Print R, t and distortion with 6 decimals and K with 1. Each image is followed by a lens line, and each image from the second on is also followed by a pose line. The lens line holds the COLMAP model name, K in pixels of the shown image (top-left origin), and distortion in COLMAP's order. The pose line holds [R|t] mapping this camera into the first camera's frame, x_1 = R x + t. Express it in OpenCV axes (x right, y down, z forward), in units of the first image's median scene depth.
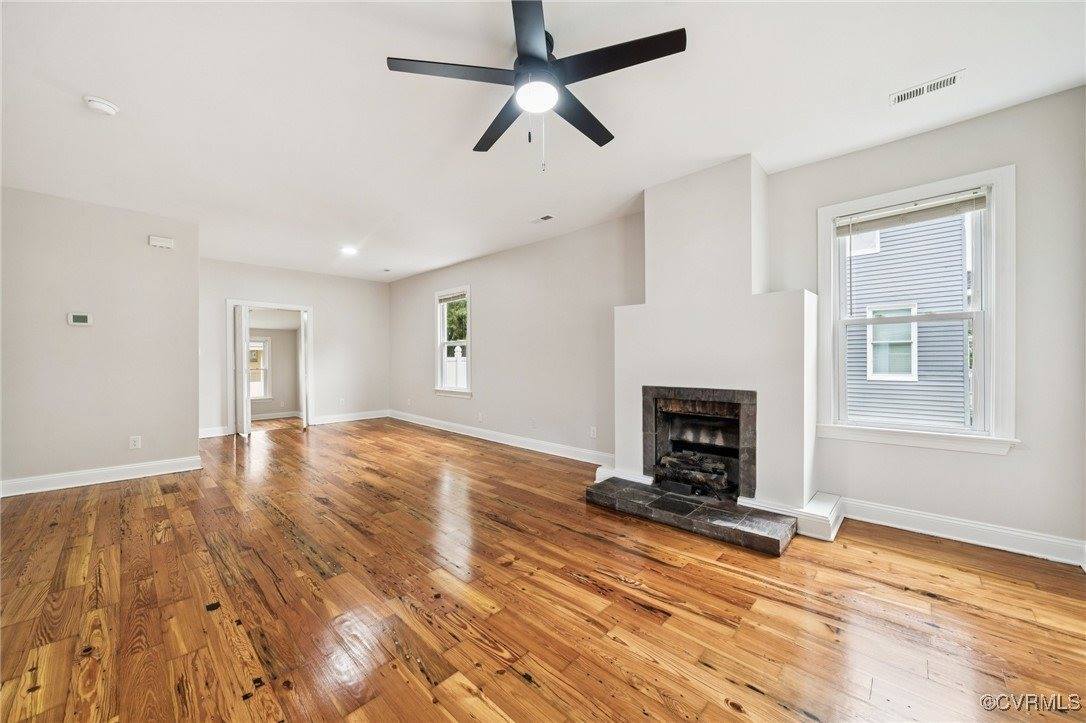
lens RADIAL K [[397.7, 0, 539.8], [0, 397.7, 360.4], [0, 0, 1]] dist [-0.001277, -0.000150]
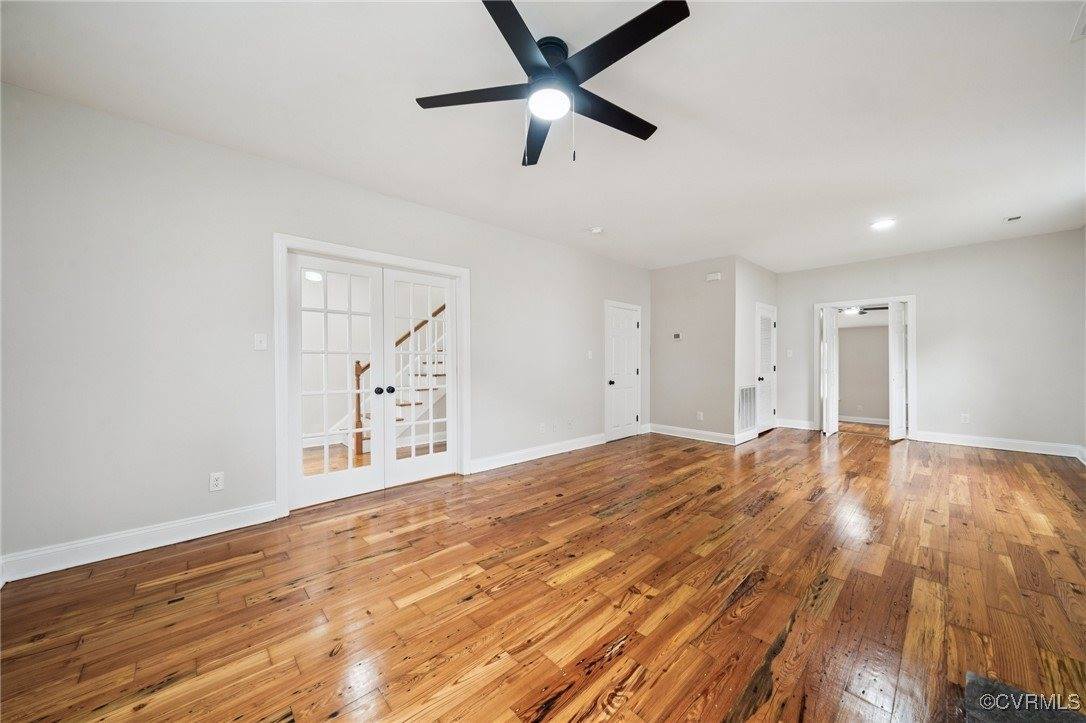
lens RADIAL K [[385.2, 0, 540.3], [0, 385.2, 363.6], [0, 0, 1]] dist [0.000884, -0.000364]
pose [[-0.065034, 0.007844, -0.997852, 0.799282], [0.002111, 0.999968, 0.007723, -0.006474], [0.997881, -0.001604, -0.065049, 0.848280]]
